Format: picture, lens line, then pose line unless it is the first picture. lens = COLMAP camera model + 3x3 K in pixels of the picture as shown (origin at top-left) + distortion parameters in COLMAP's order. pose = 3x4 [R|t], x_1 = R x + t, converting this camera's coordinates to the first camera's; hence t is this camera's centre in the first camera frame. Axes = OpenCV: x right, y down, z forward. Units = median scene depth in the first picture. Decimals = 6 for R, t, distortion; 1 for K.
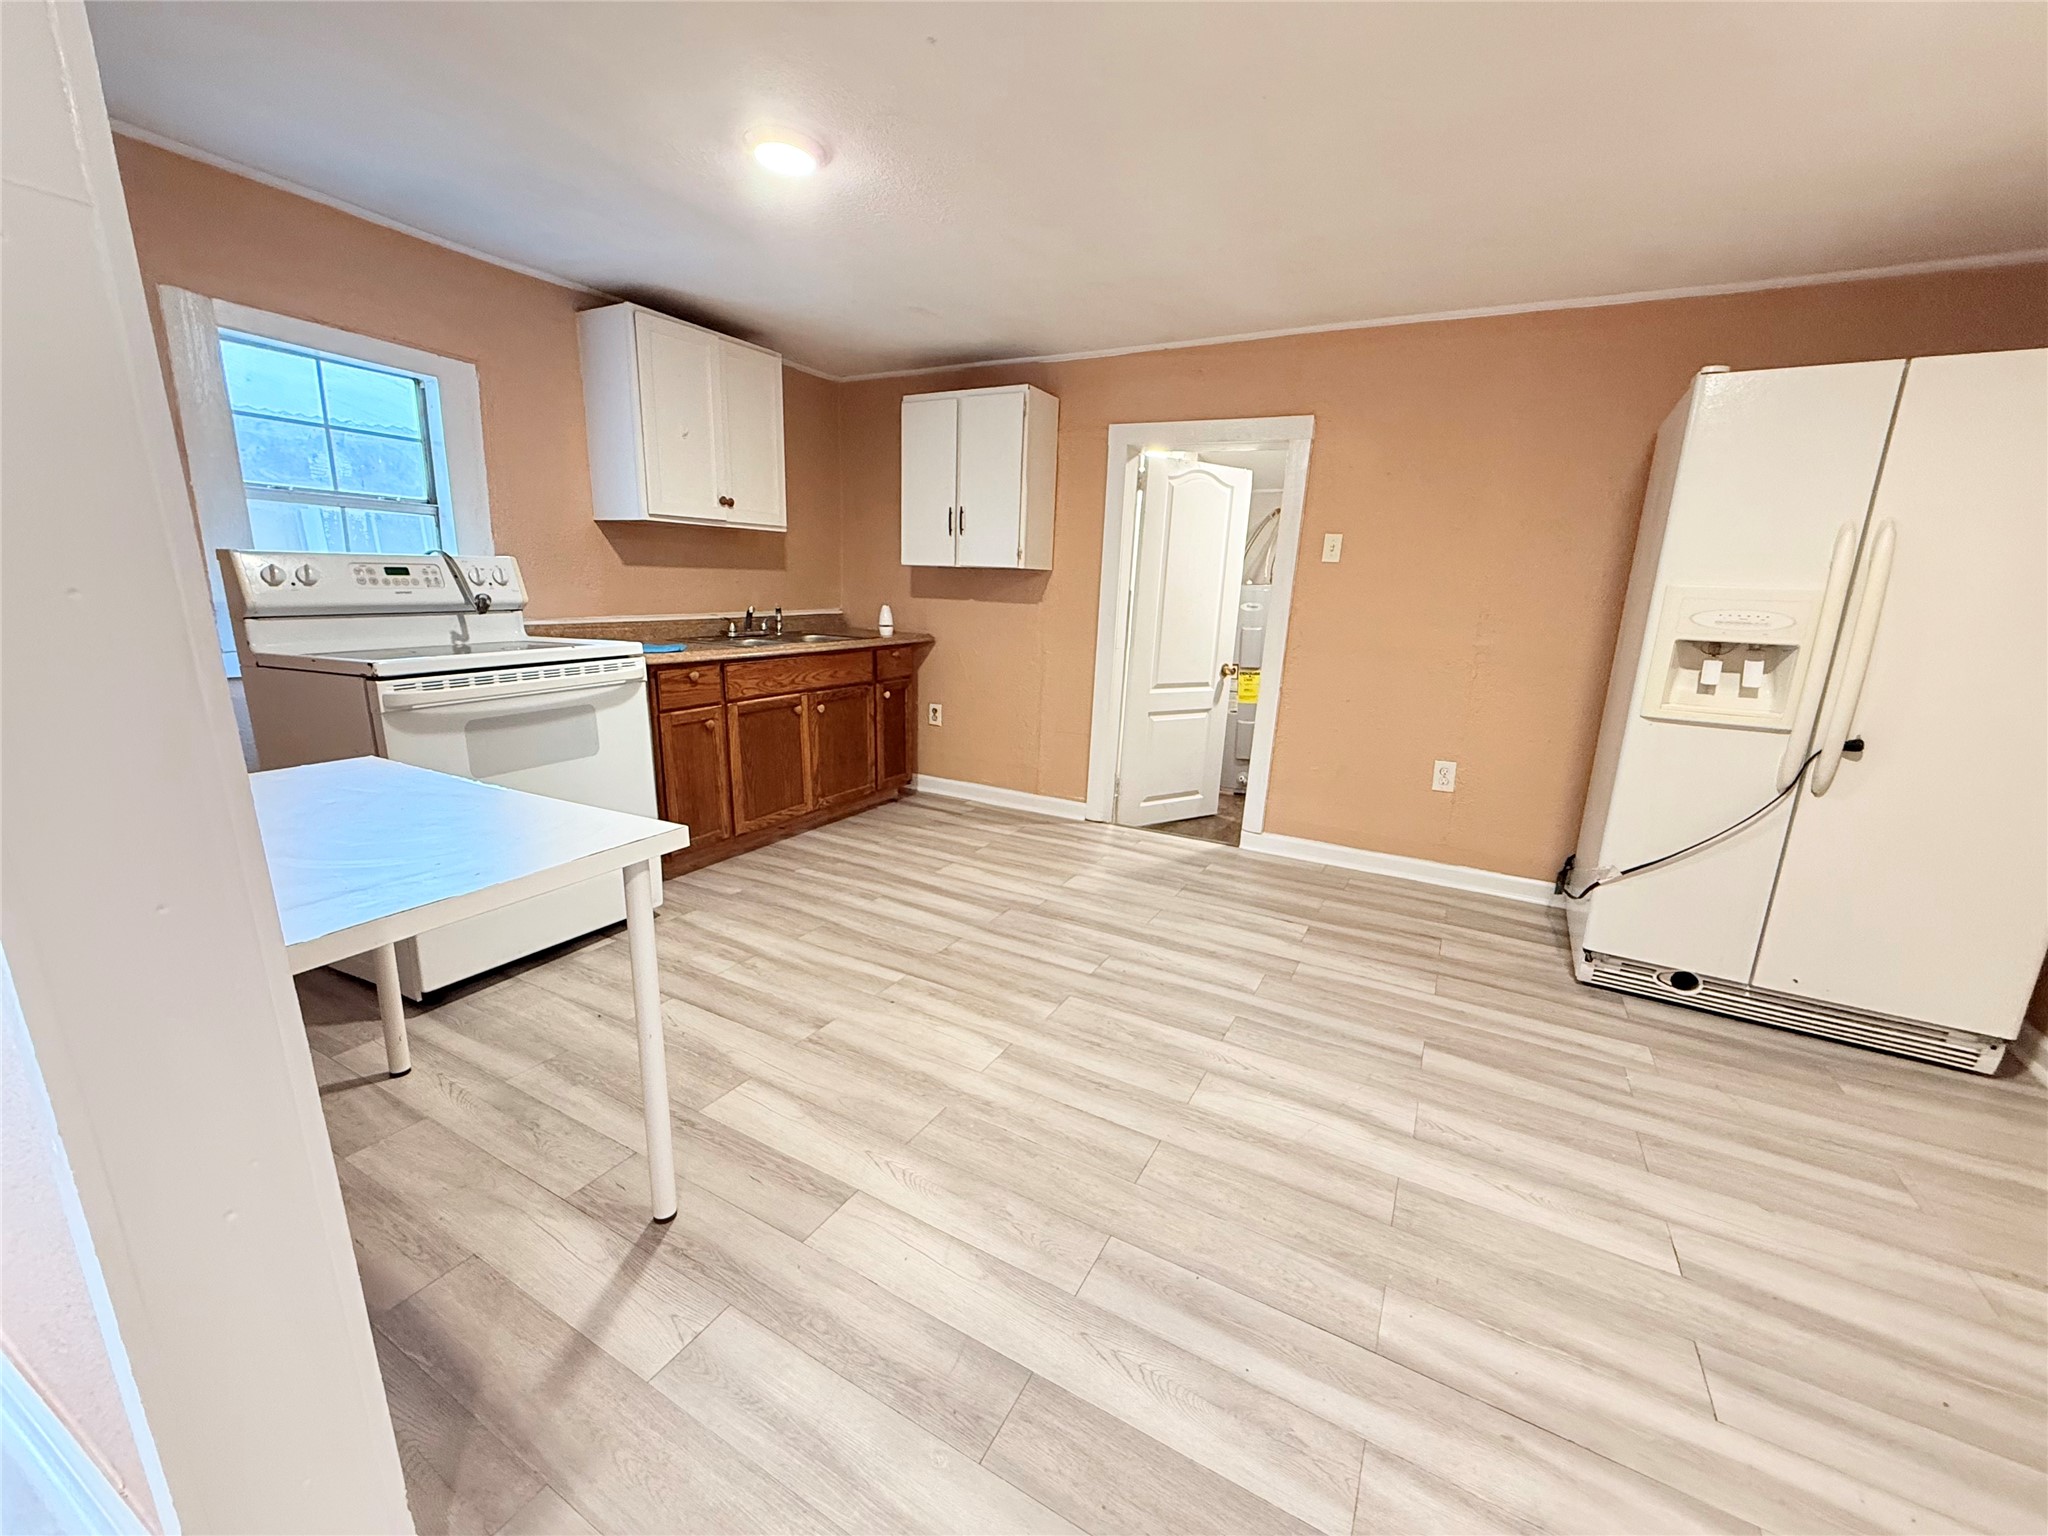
lens RADIAL K [[814.7, 0, 1020.9], [0, 814.7, 771.3], [0, 0, 1]] dist [0.002061, 0.000530]
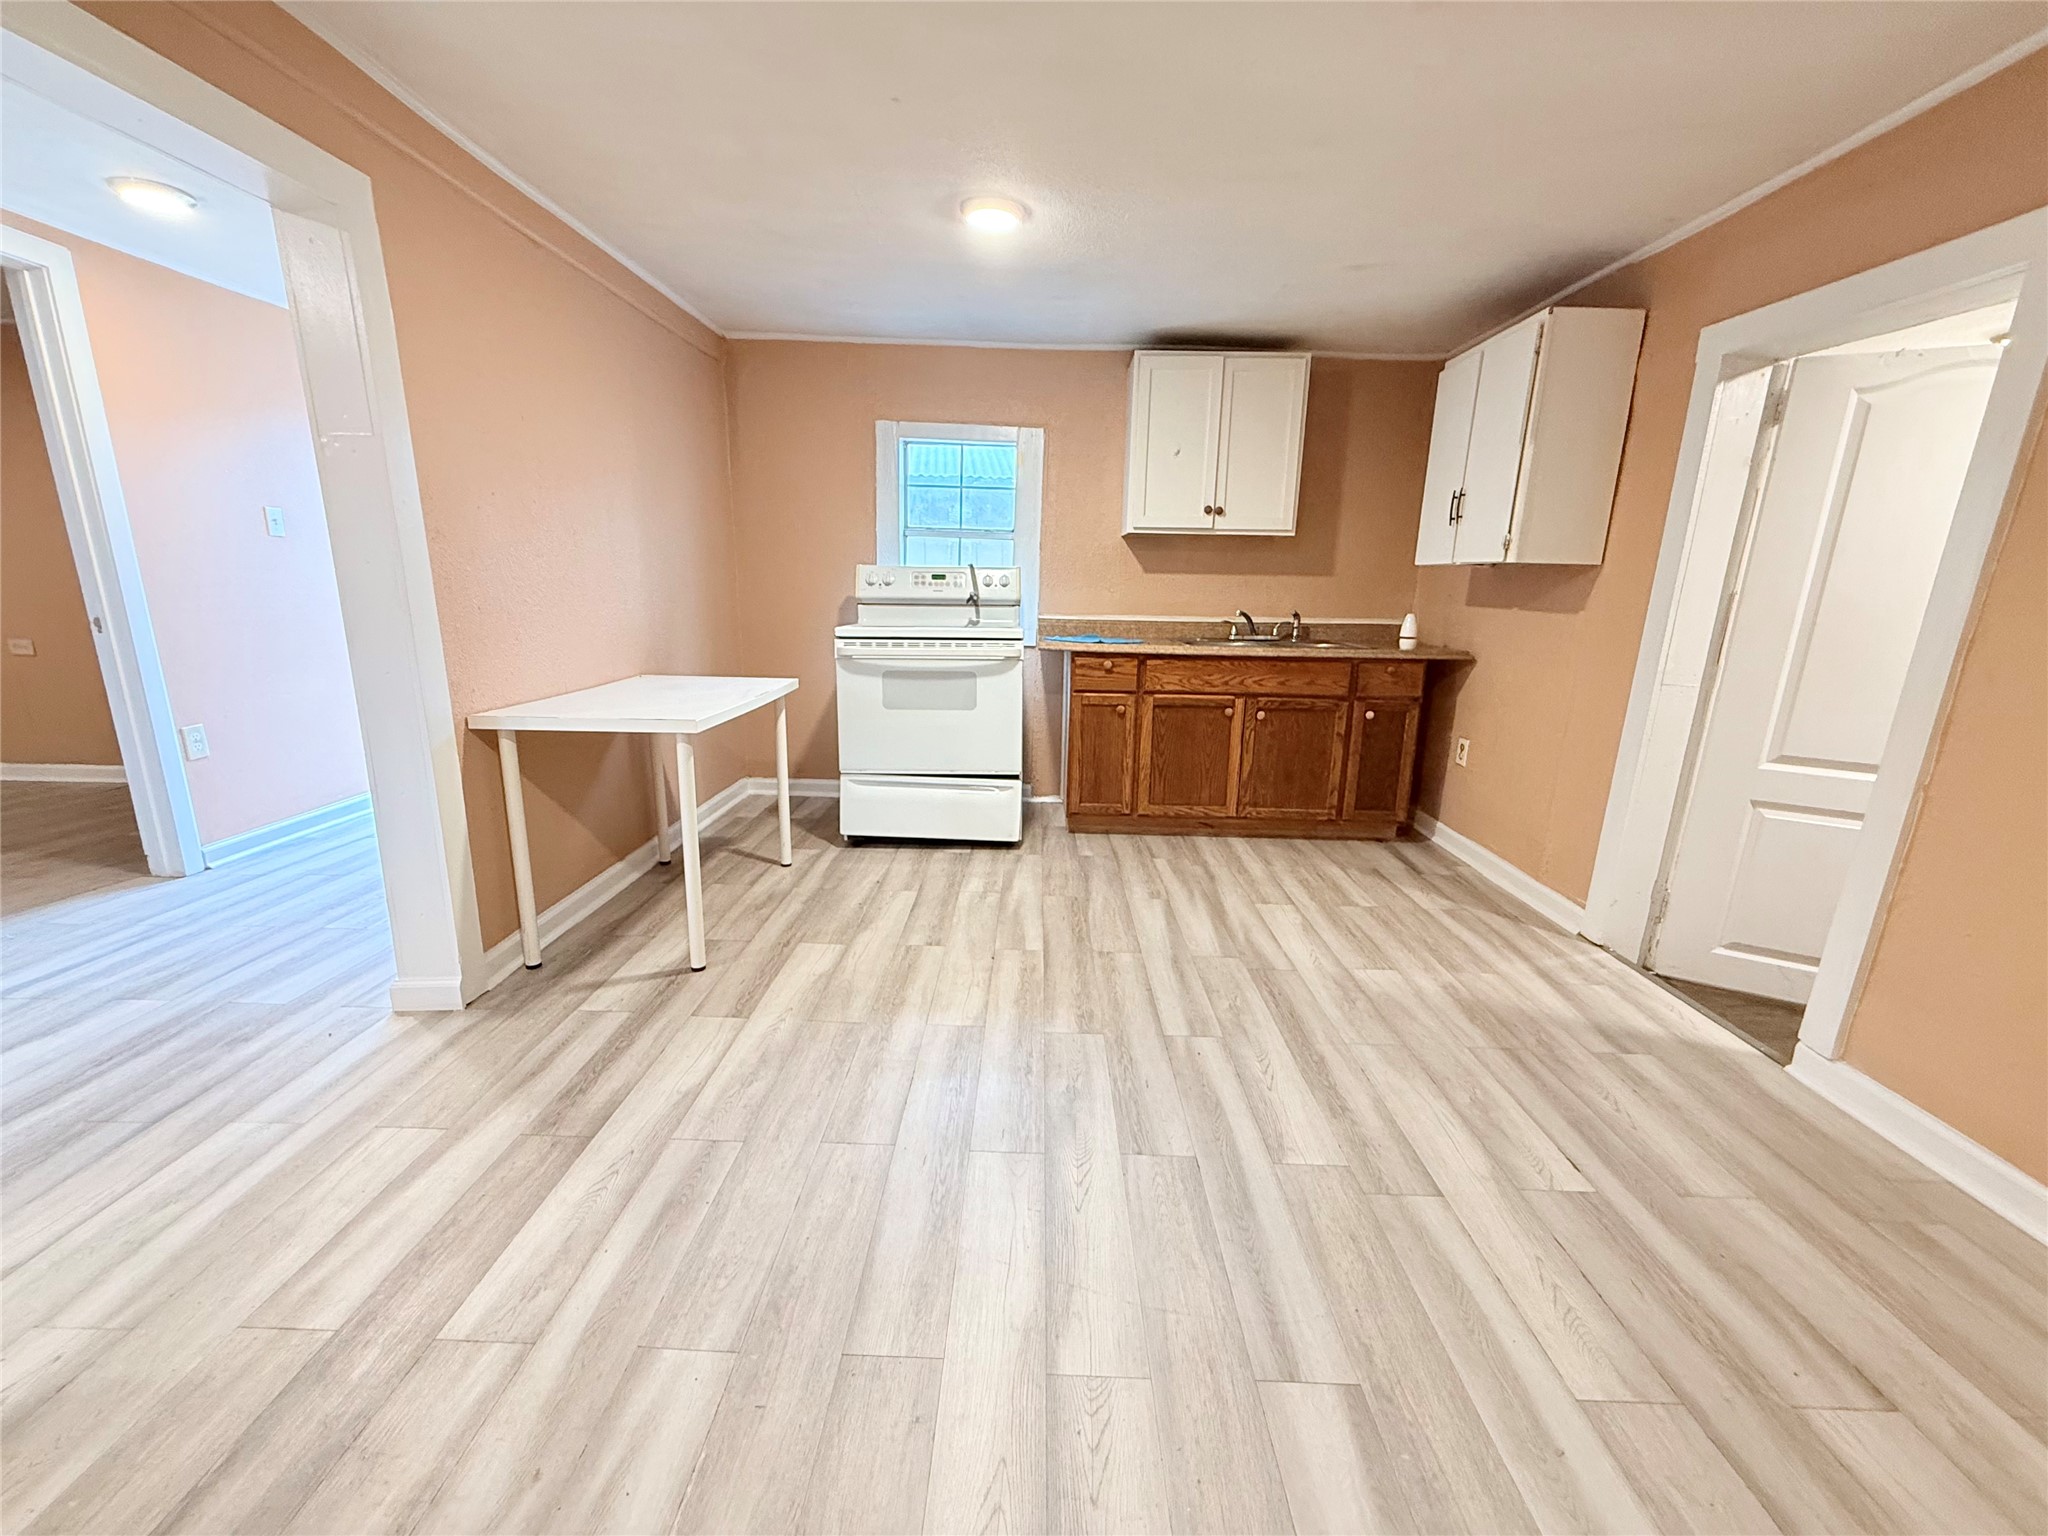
lens RADIAL K [[814.7, 0, 1019.7], [0, 814.7, 768.8], [0, 0, 1]] dist [0.002061, 0.000530]
pose [[0.467214, 0.179141, -0.865806, 0.528696], [-0.208212, 0.974010, 0.089172, -0.047009], [0.859278, 0.138609, 0.492371, 0.322364]]
